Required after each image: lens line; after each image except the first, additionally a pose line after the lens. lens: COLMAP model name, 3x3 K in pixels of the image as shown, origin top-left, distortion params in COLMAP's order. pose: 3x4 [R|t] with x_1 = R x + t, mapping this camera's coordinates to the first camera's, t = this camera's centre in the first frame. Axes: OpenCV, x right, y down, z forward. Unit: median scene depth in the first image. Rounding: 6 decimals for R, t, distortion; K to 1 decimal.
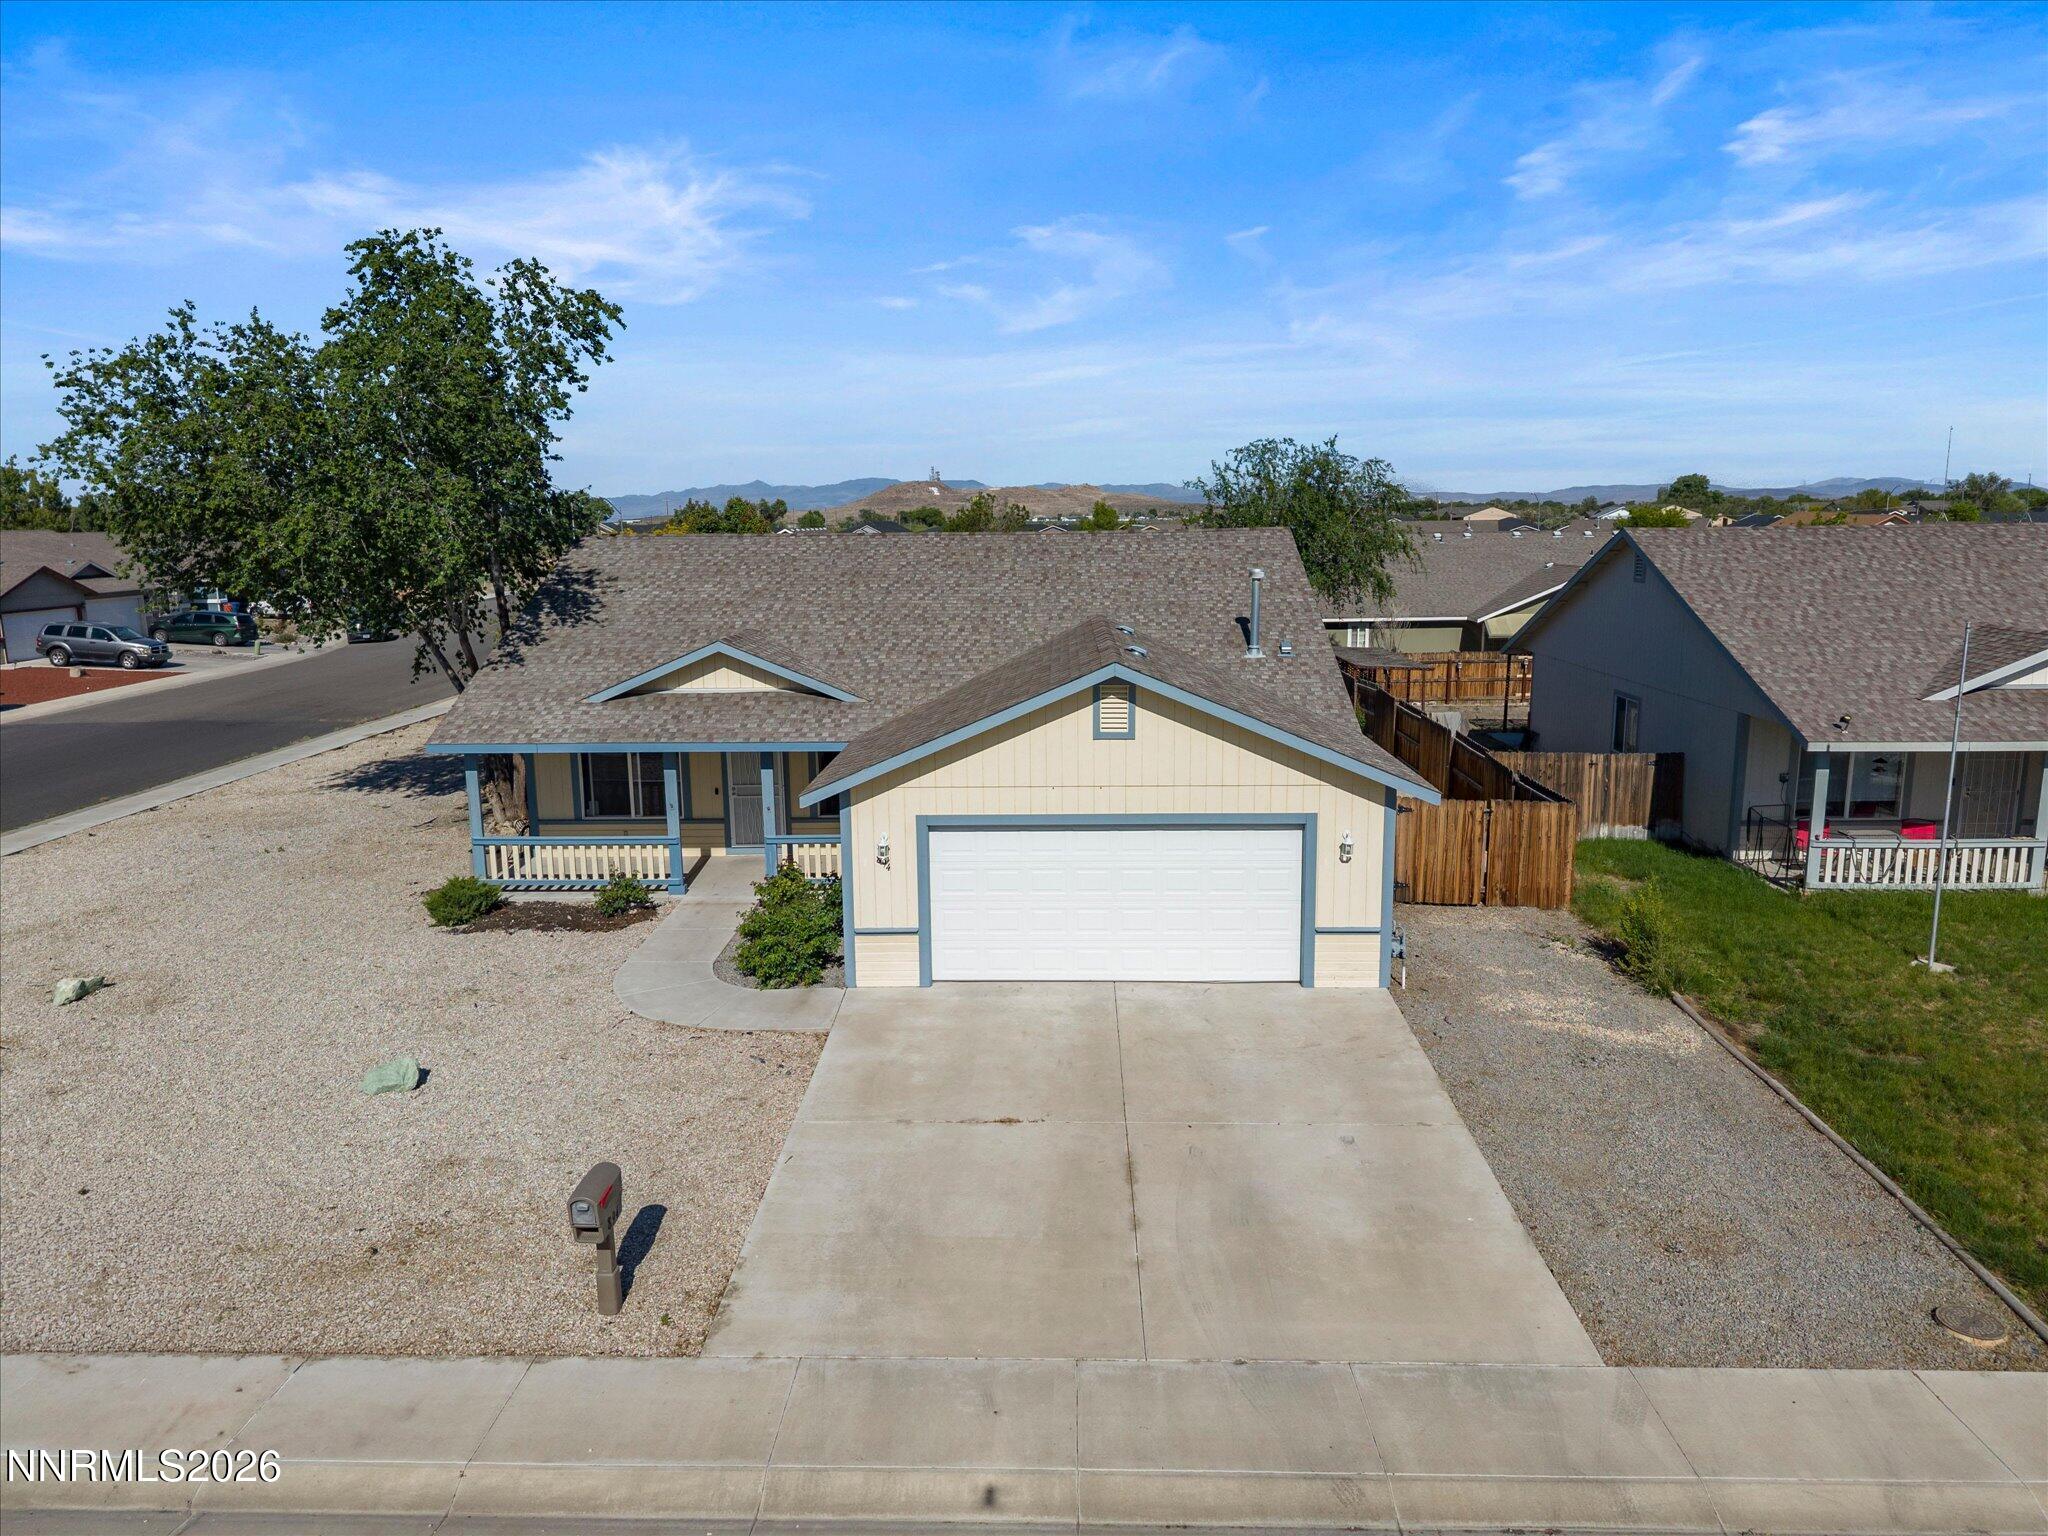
lens RADIAL K [[1301.5, 0, 1049.0], [0, 1301.5, 733.8], [0, 0, 1]] dist [0.044008, -0.055895]
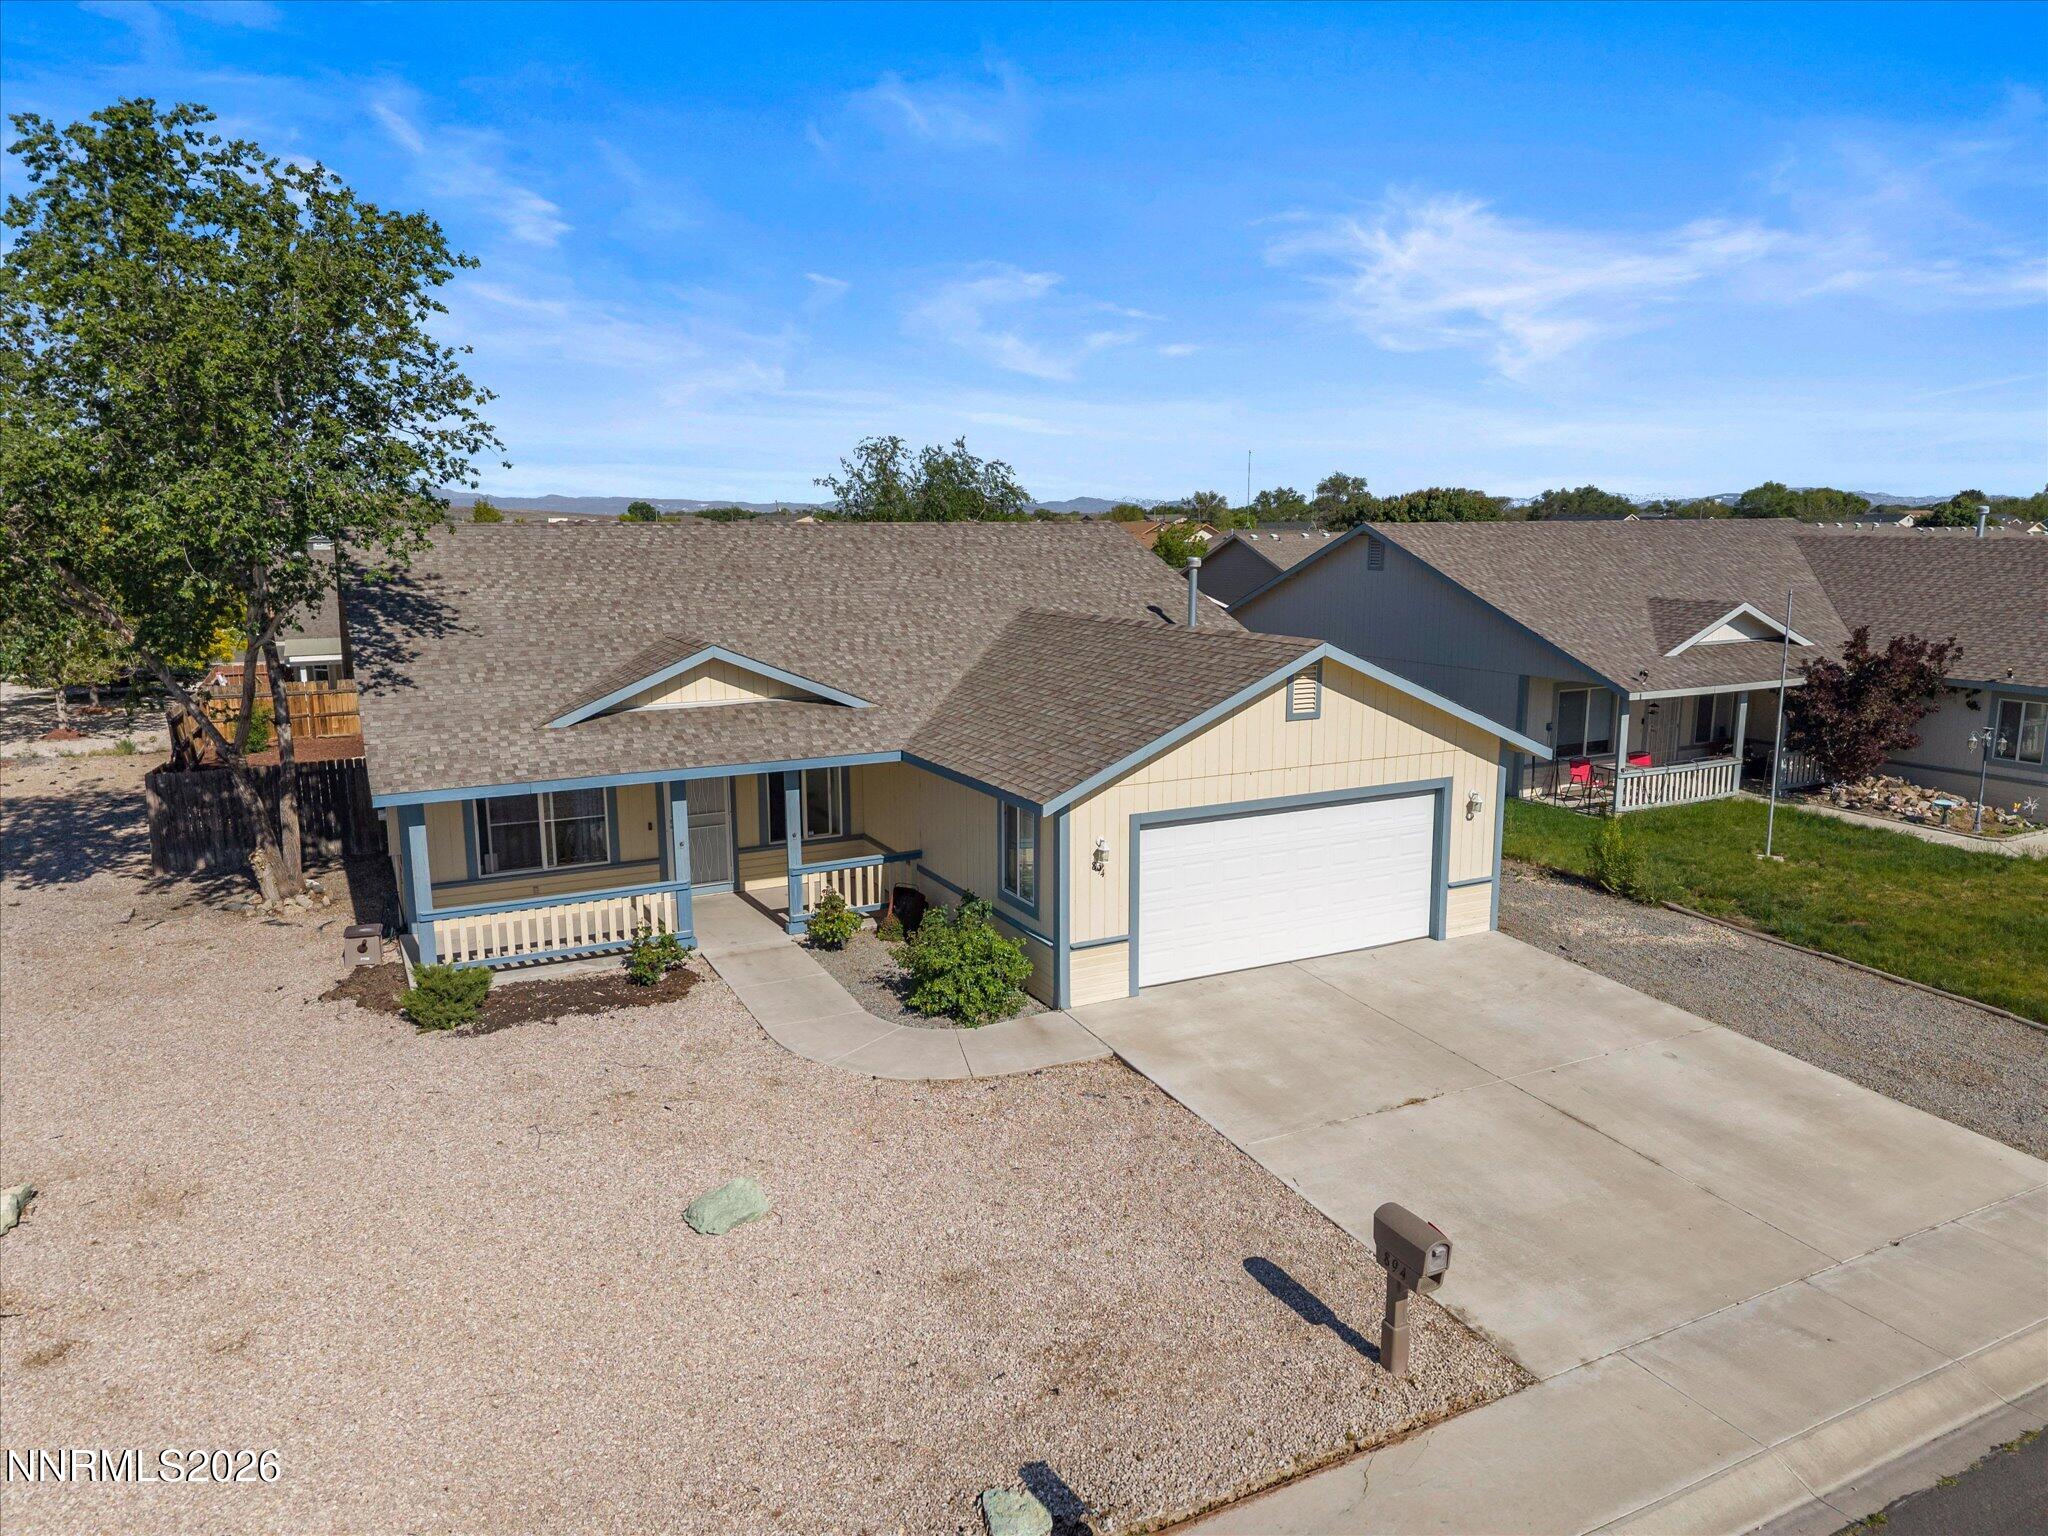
lens RADIAL K [[1304.9, 0, 1026.6], [0, 1304.9, 732.9], [0, 0, 1]] dist [0.006661, -0.000412]
pose [[0.888828, -0.067628, 0.453223, -0.581732], [0.070546, 0.997453, 0.010485, -0.010877], [-0.452778, 0.022653, 0.891336, 0.195014]]
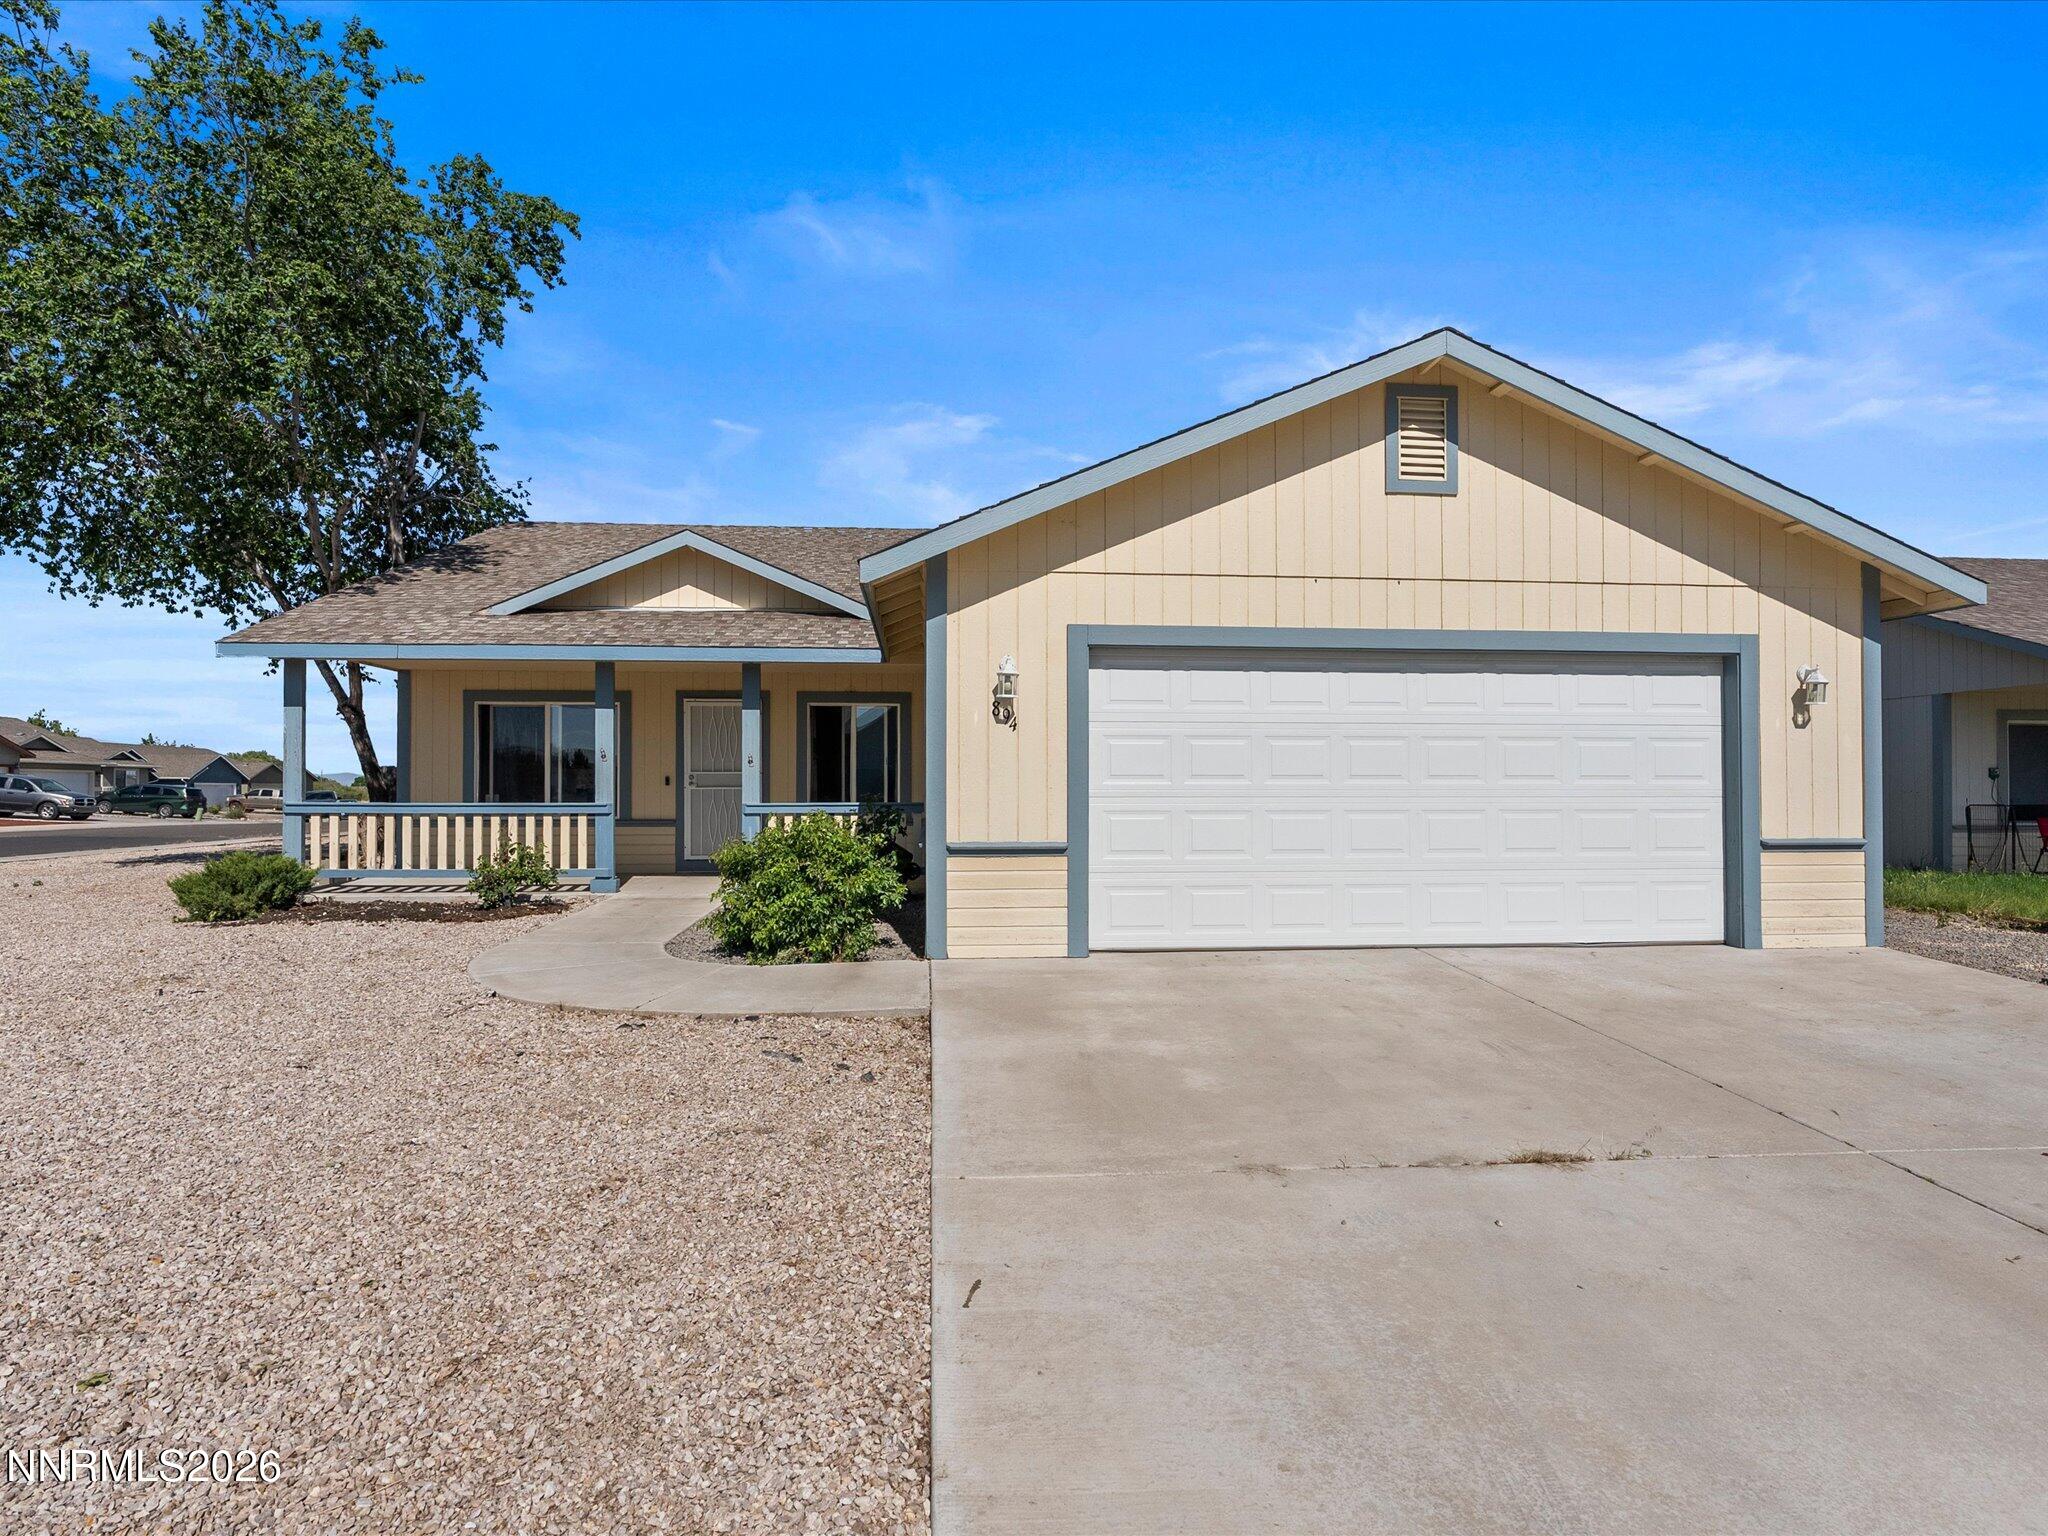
lens RADIAL K [[1037.1, 0, 1024.4], [0, 1037.1, 759.6], [0, 0, 1]] dist [-0.007142, 0.000775]
pose [[0.995133, 0.011436, 0.097874, -0.160376], [0.006641, 0.983202, -0.182402, 0.193619], [-0.098316, 0.182164, 0.978341, 0.581393]]
